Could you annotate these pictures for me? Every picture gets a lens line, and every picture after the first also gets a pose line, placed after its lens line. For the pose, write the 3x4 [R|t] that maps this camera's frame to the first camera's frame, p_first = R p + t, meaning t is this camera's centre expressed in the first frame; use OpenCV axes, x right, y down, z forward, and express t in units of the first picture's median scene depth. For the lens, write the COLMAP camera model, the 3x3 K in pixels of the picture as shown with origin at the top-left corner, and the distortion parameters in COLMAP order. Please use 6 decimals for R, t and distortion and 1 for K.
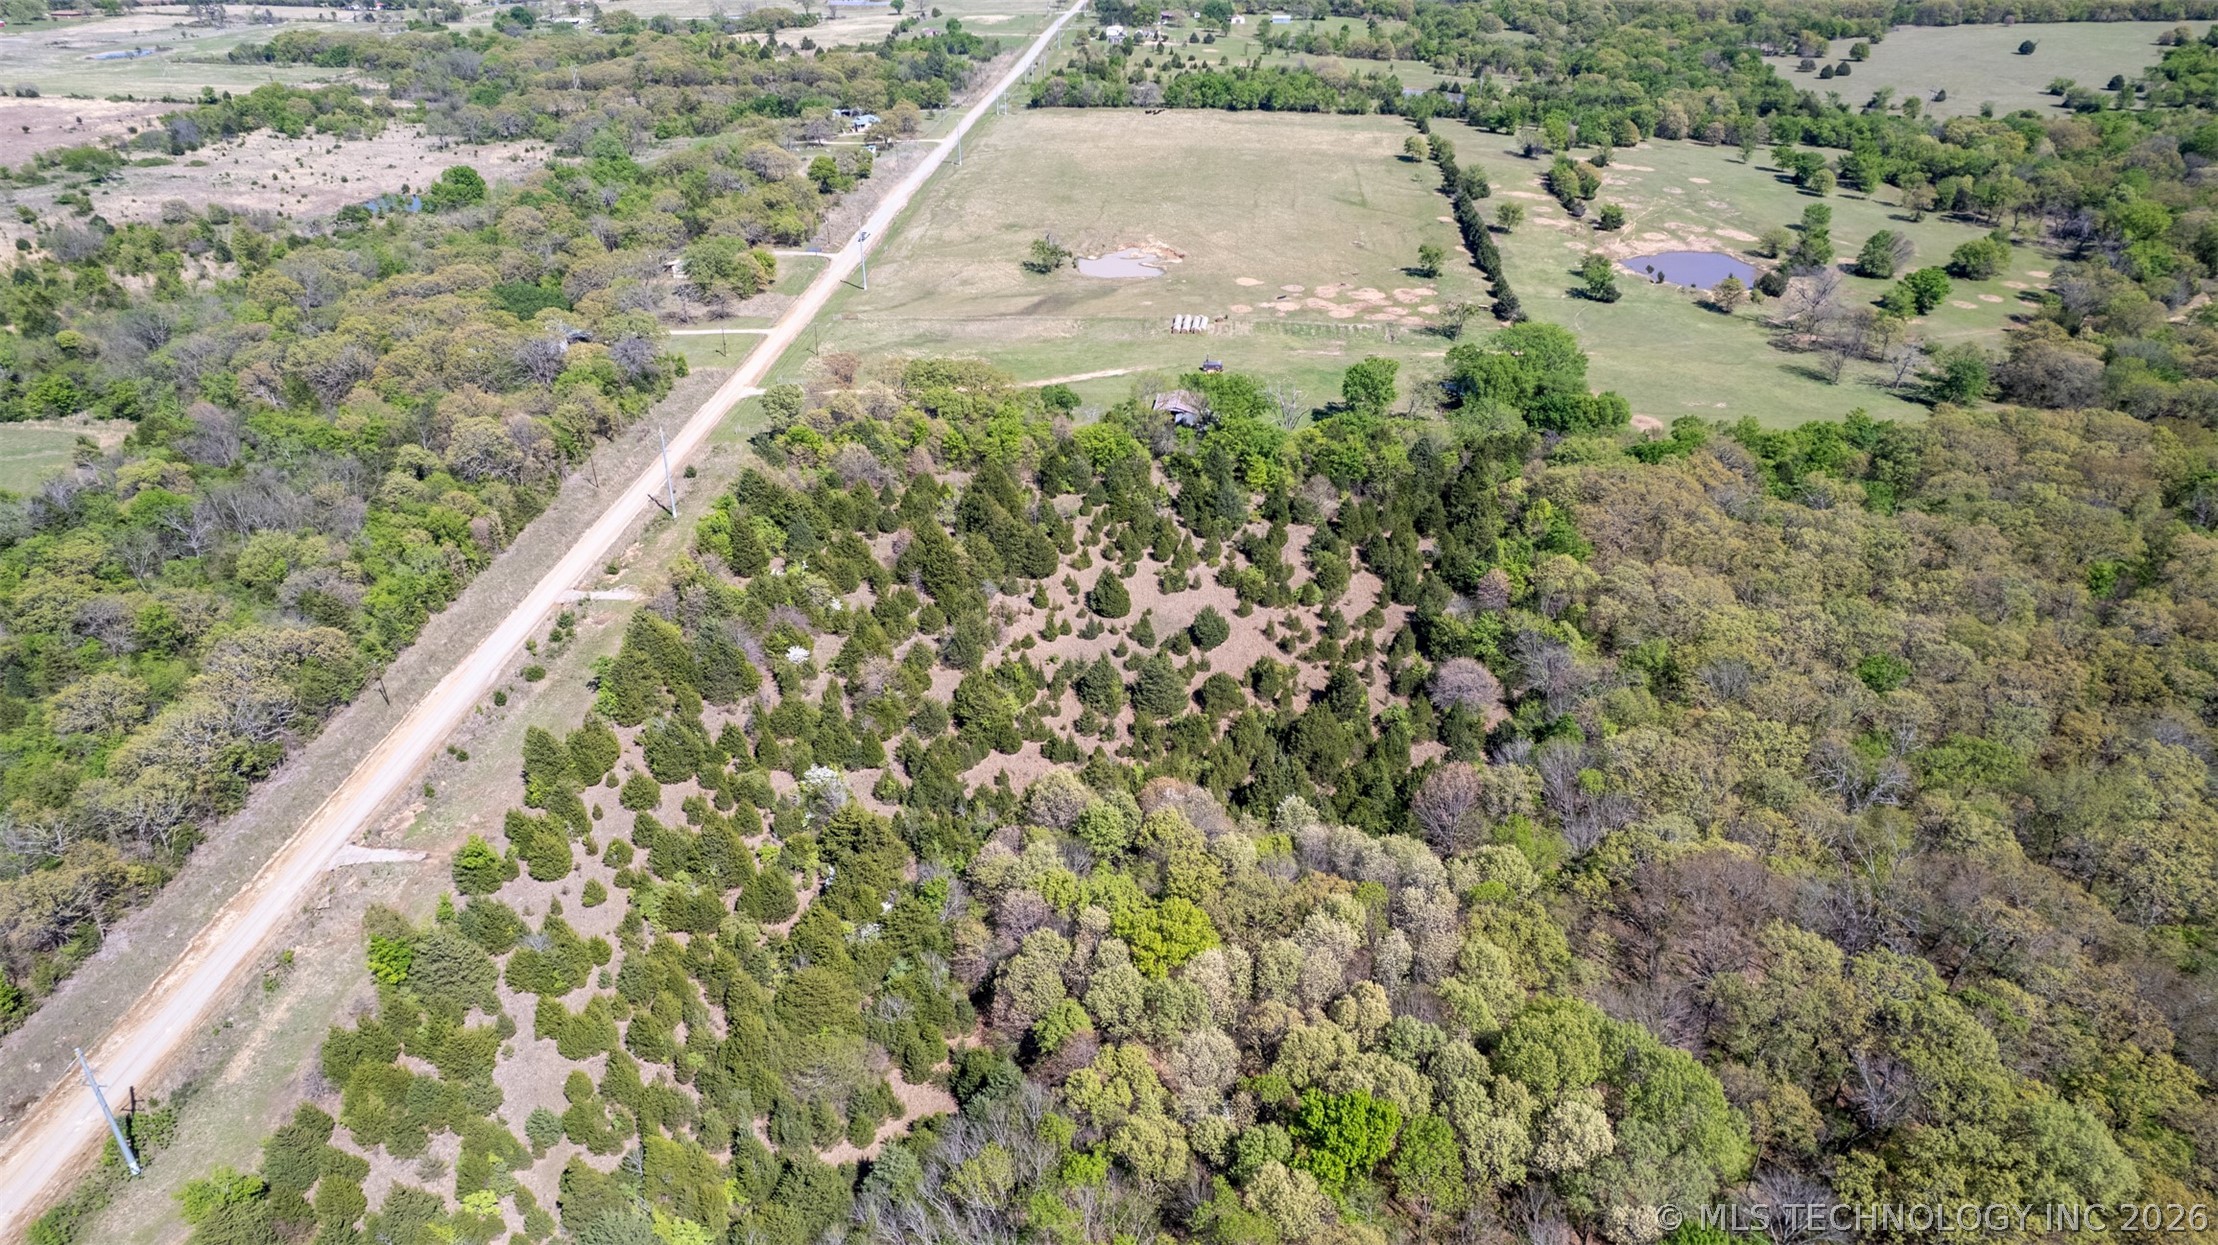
lens RADIAL K [[1423.4, 0, 1109.0], [0, 1423.4, 610.9], [0, 0, 1]] dist [-0.070316, 0.058247]
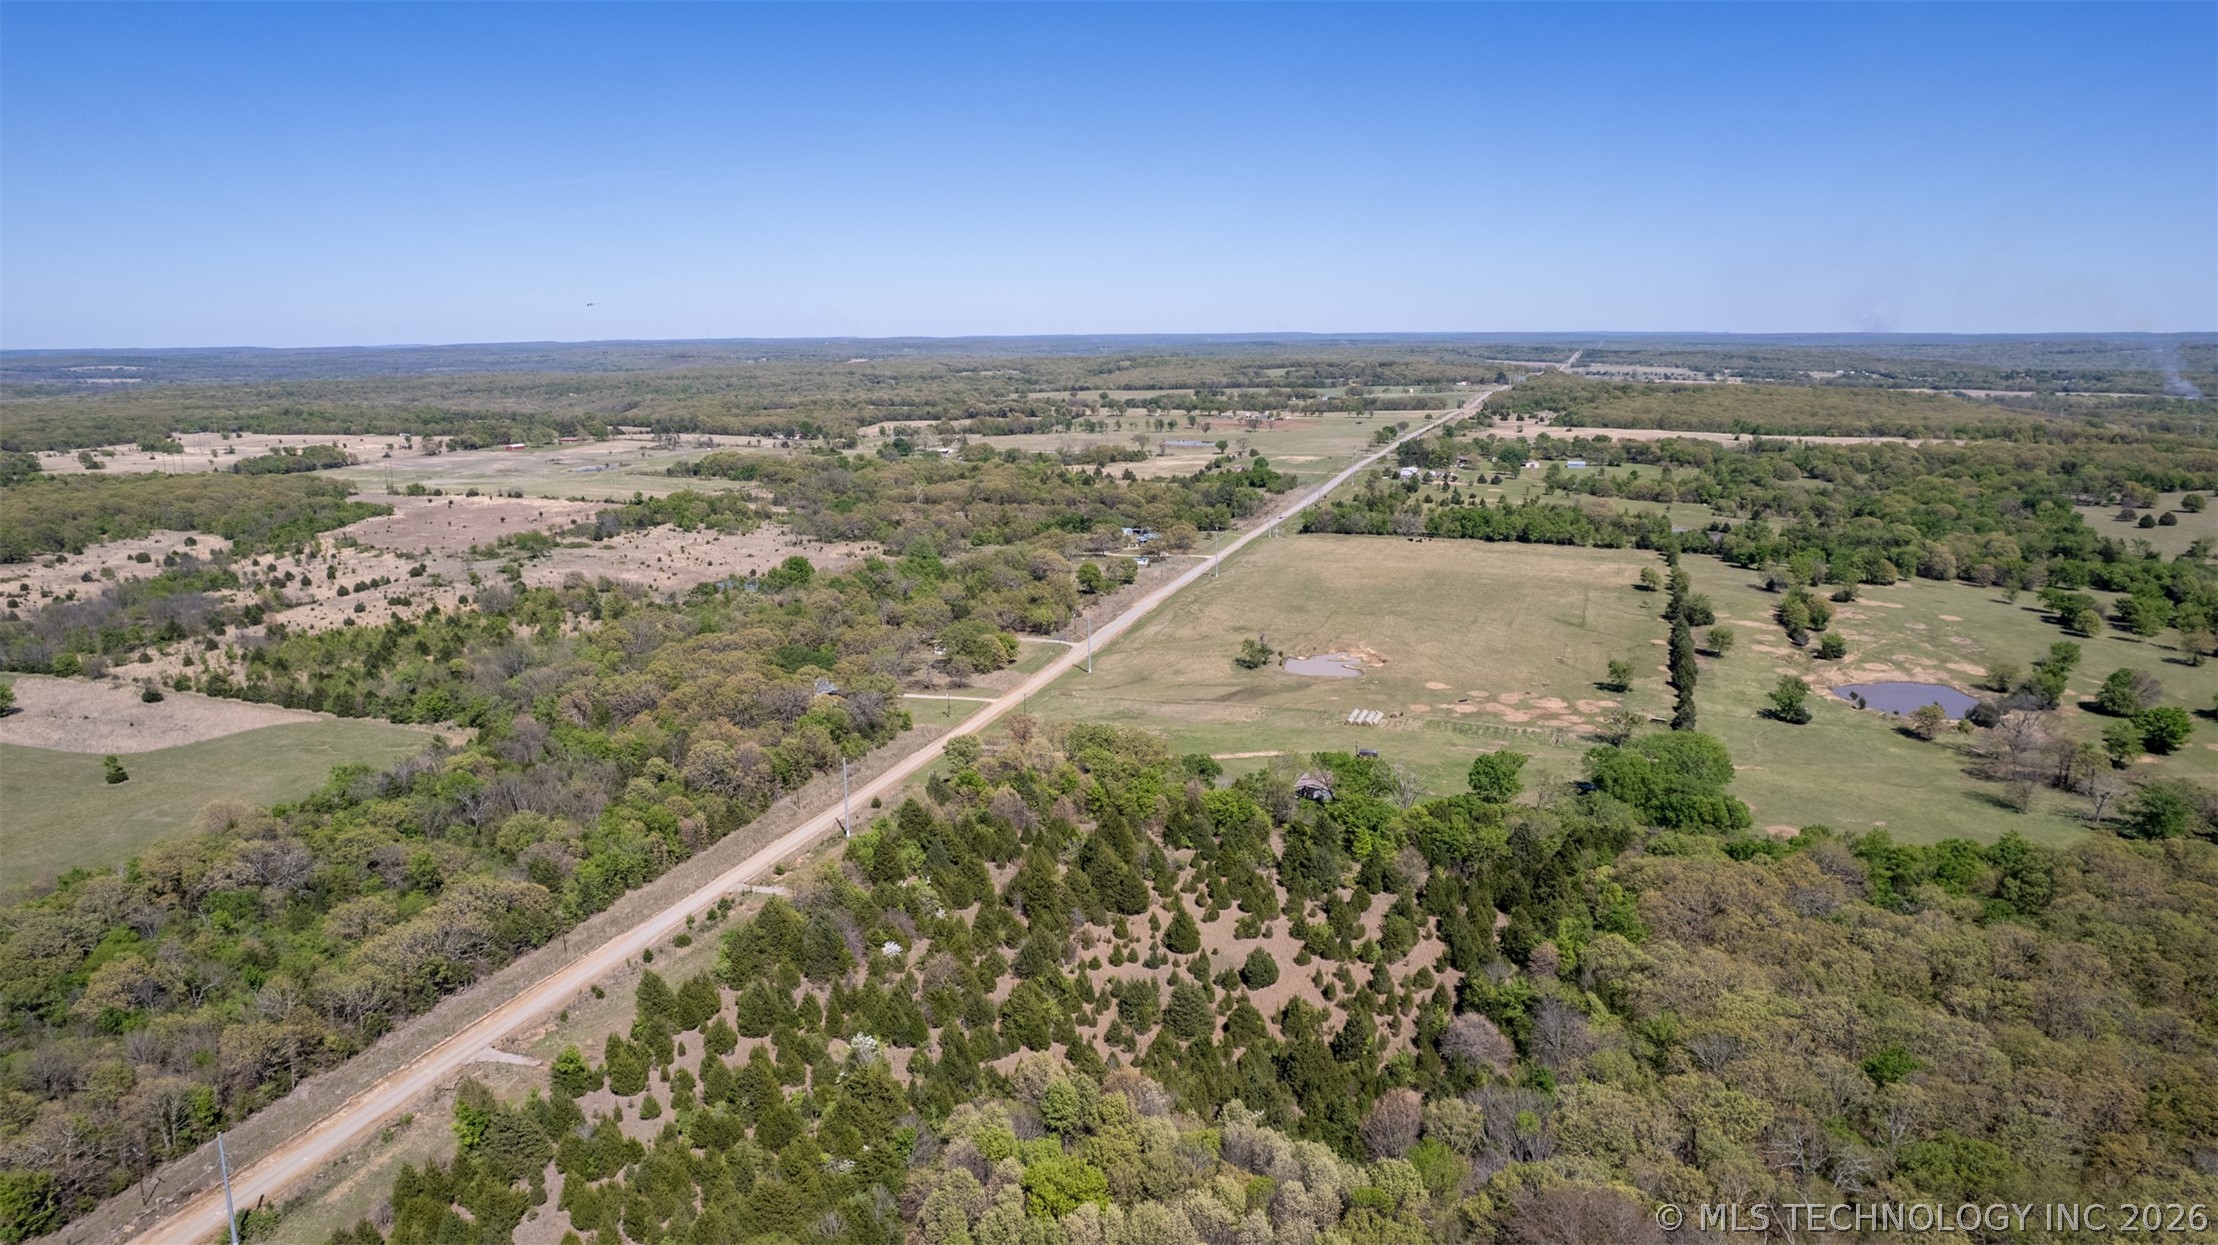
lens RADIAL K [[1423.4, 0, 1109.0], [0, 1423.4, 610.9], [0, 0, 1]] dist [-0.070316, 0.058247]
pose [[0.966709, 0.045277, -0.251839, 0.124855], [-0.116698, 0.953915, -0.276455, 0.036176], [0.227716, 0.296641, 0.927443, -0.057604]]
